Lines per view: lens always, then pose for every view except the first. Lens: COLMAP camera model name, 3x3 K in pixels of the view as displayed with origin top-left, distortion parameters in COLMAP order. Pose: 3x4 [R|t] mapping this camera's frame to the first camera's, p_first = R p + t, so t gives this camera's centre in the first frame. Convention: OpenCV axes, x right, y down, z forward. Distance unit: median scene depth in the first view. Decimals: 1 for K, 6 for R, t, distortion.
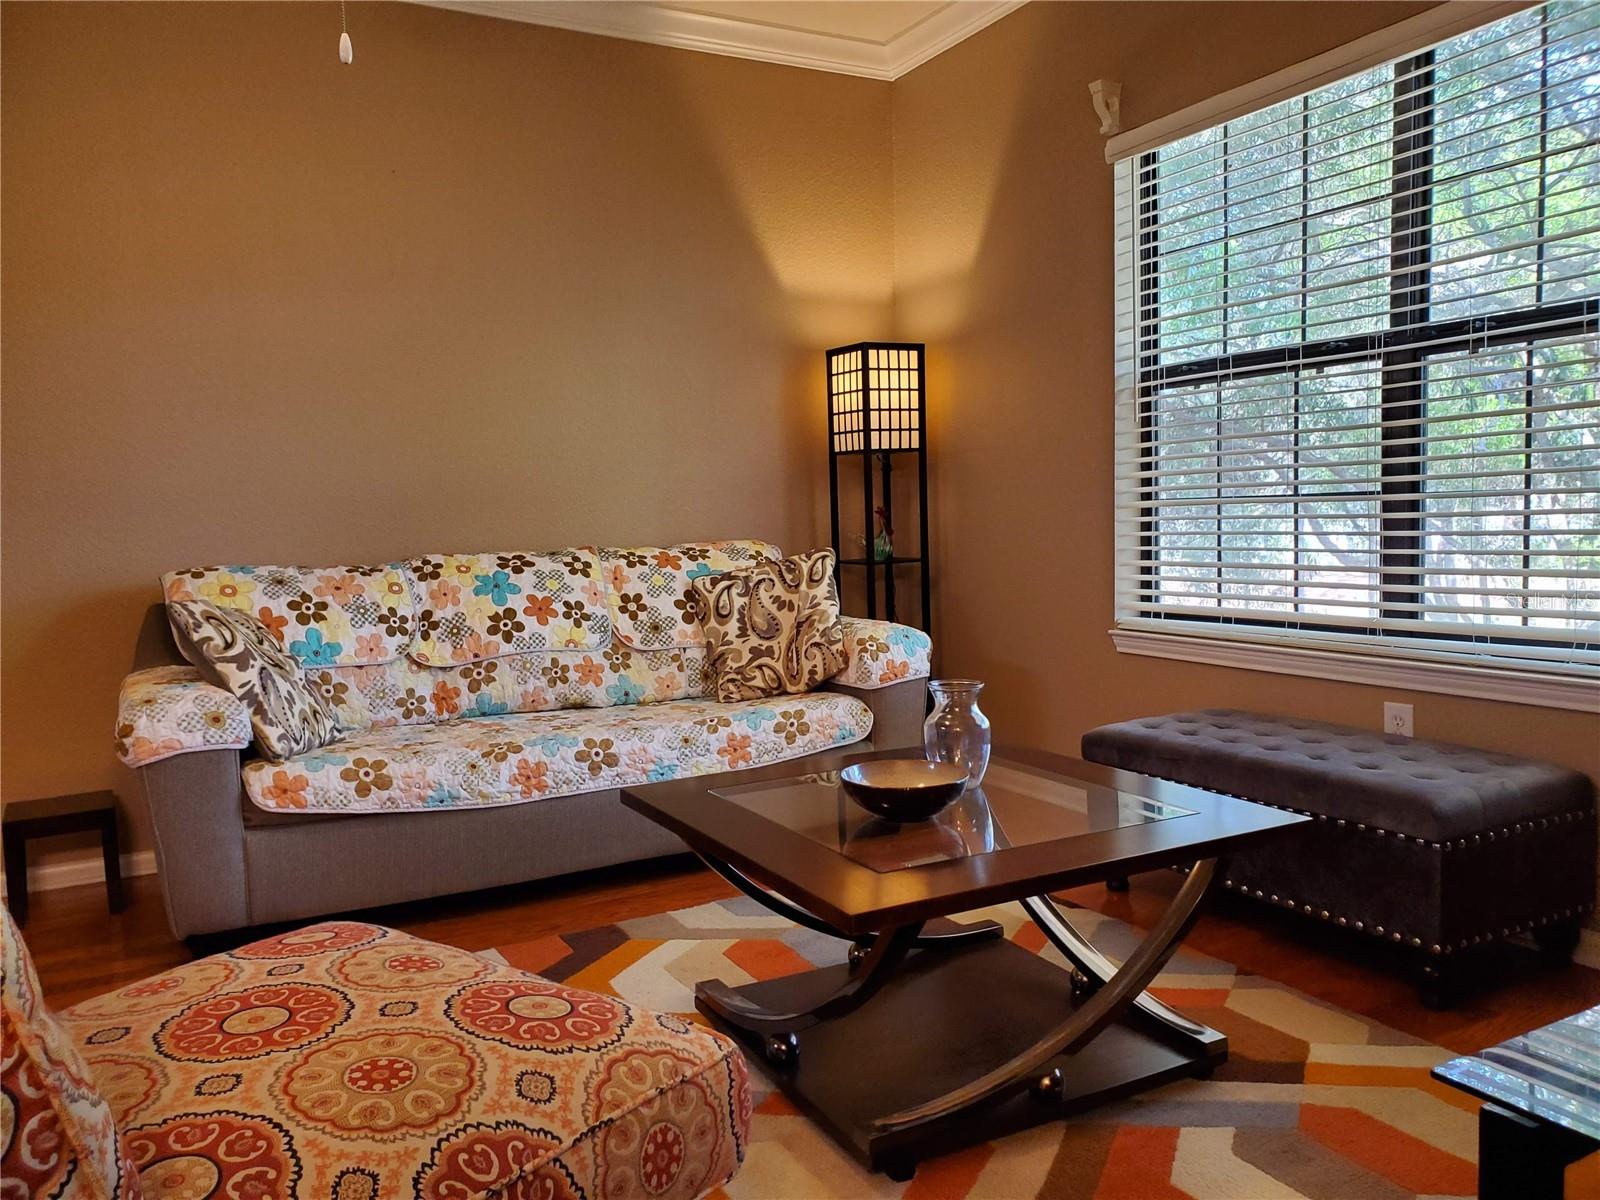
lens RADIAL K [[1242.2, 0, 812.7], [0, 1242.2, 608.5], [0, 0, 1]] dist [0.030688, 0.002547]
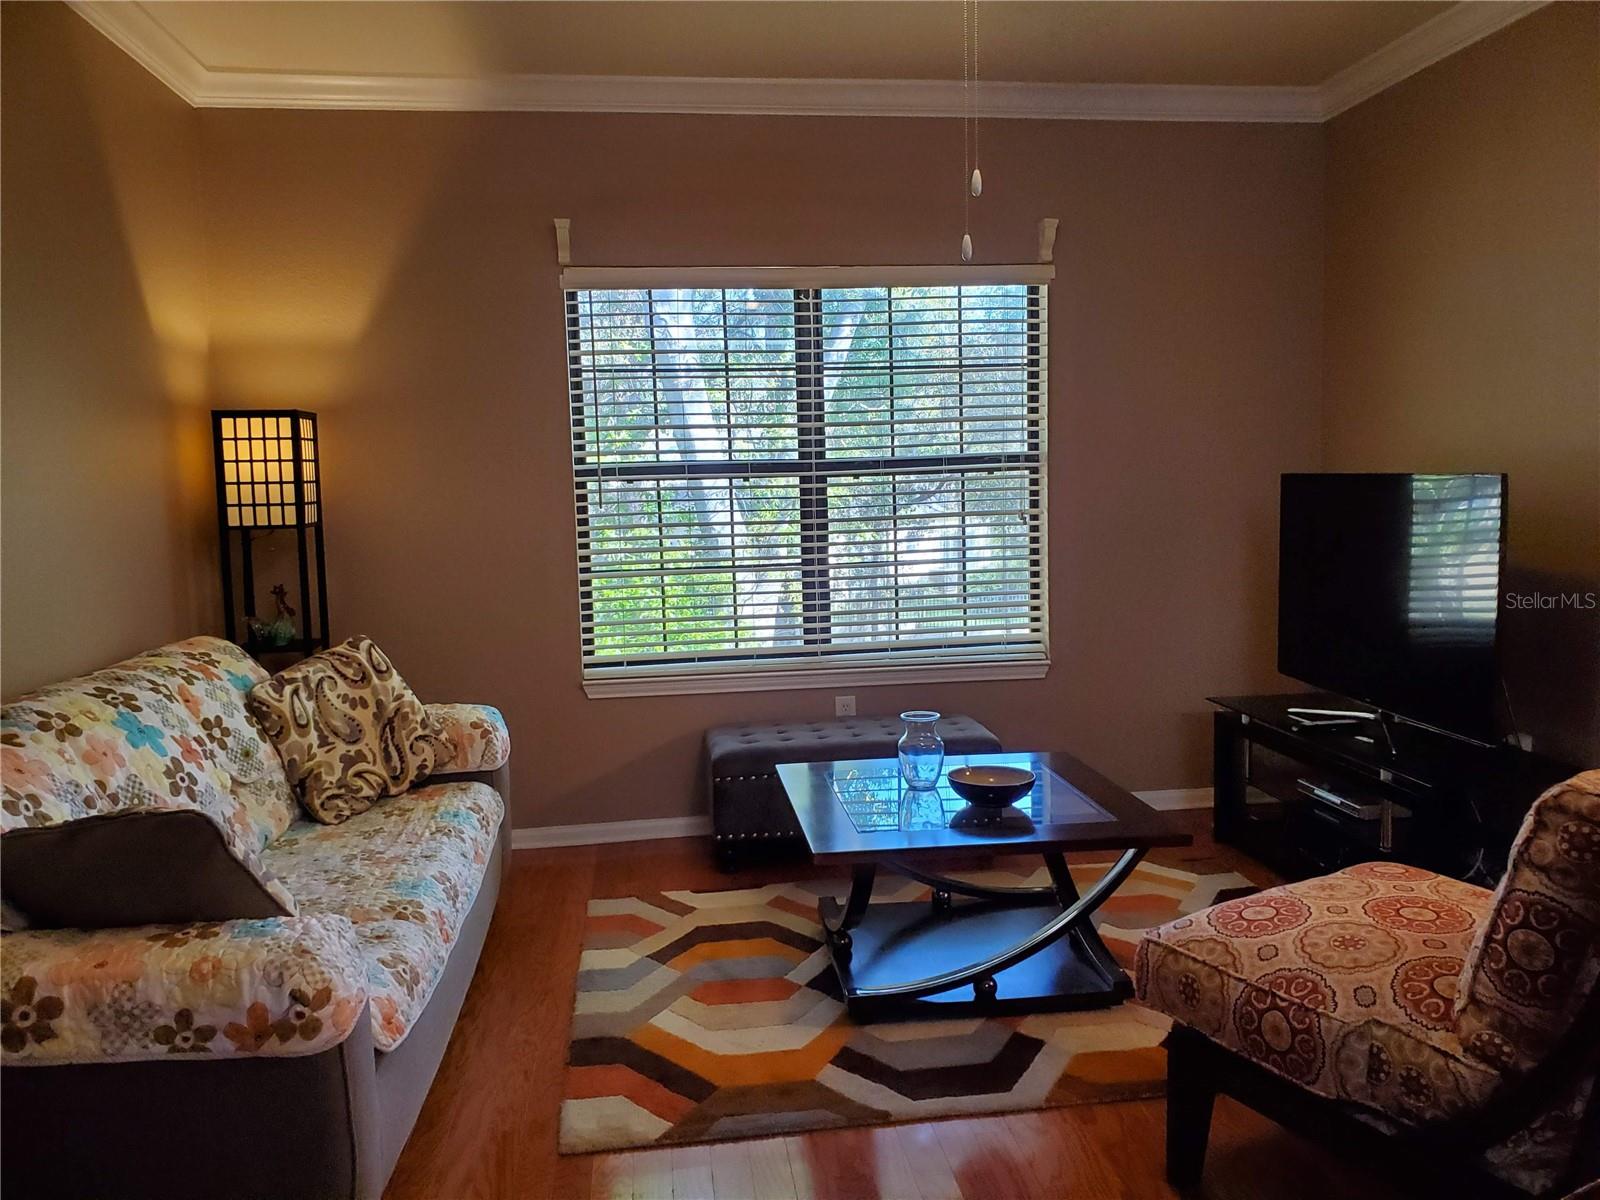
lens RADIAL K [[1242.2, 0, 812.7], [0, 1242.2, 608.5], [0, 0, 1]] dist [0.030688, 0.002547]
pose [[0.345017, -0.072410, 0.935799, -0.756722], [0.088968, 0.995054, 0.044193, -0.082197], [-0.934371, 0.068008, 0.349752, 0.366844]]
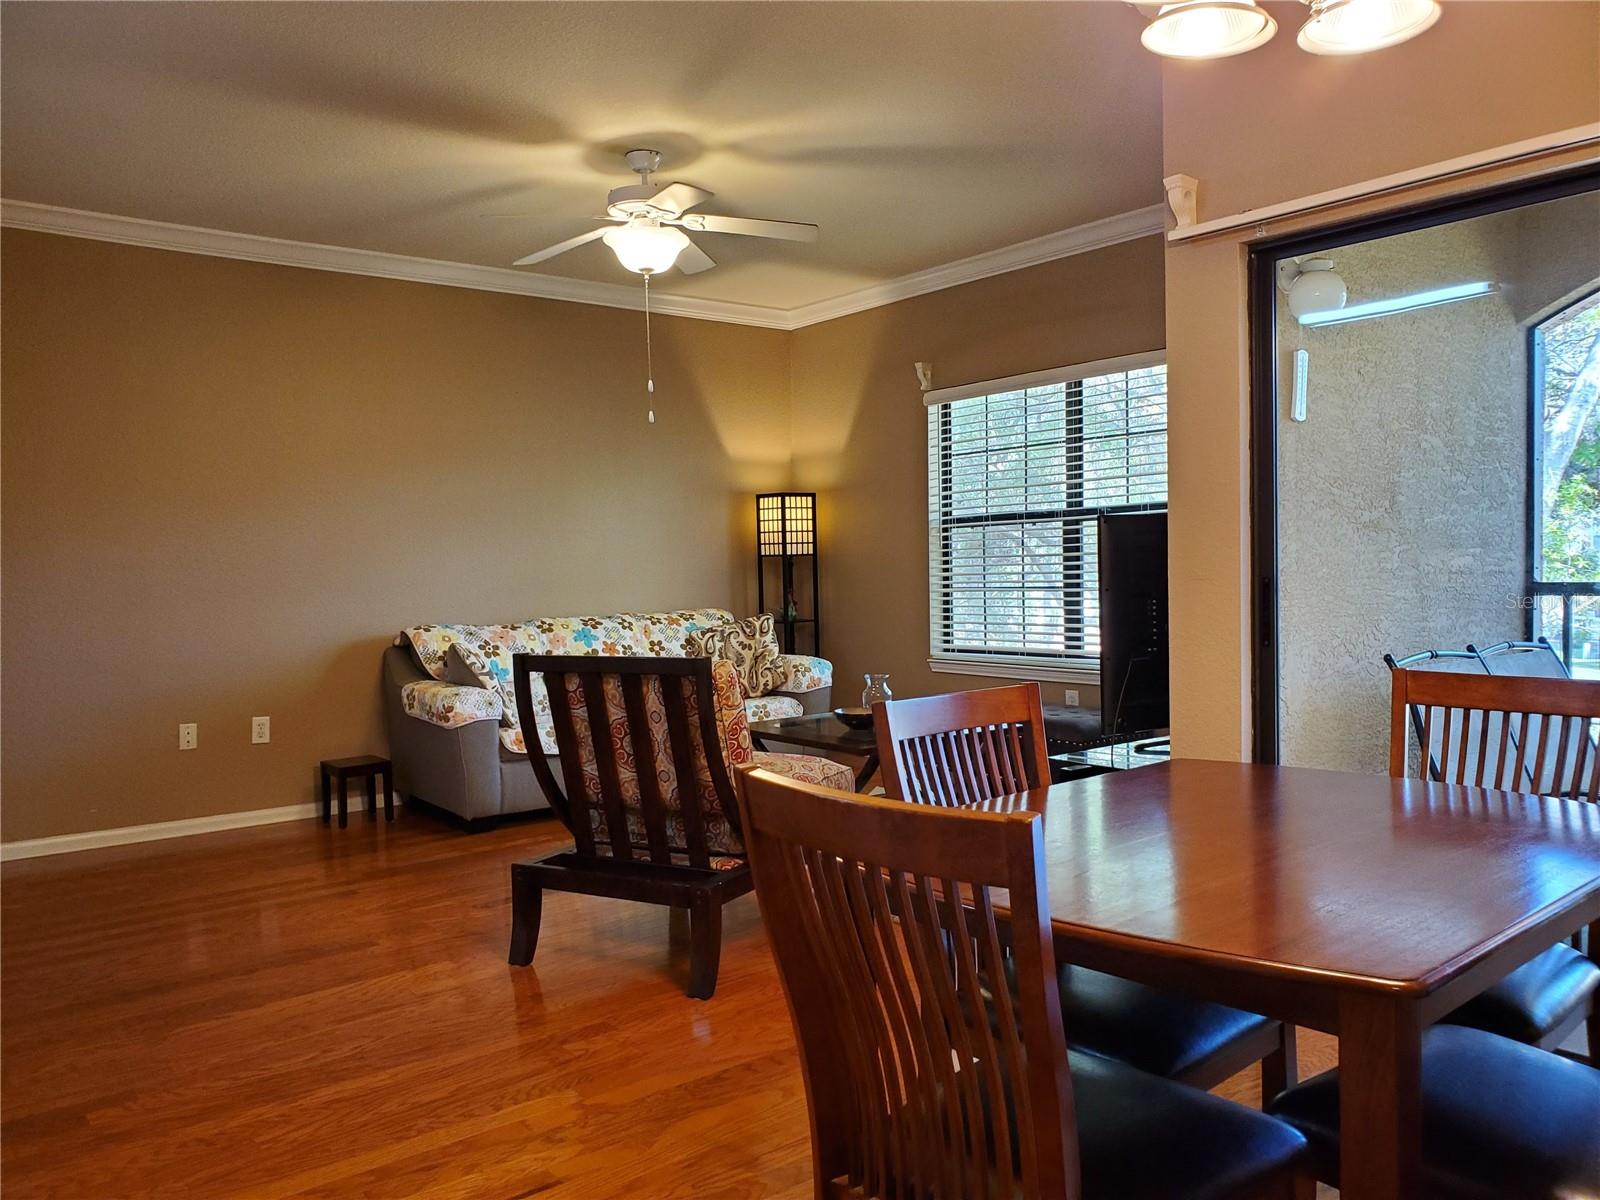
lens RADIAL K [[1242.2, 0, 812.7], [0, 1242.2, 608.5], [0, 0, 1]] dist [0.030688, 0.002547]
pose [[0.982480, 0.000791, 0.186365, -0.254294], [0.008269, 0.998821, -0.047829, 0.027601], [-0.186183, 0.048532, 0.981316, -0.717445]]
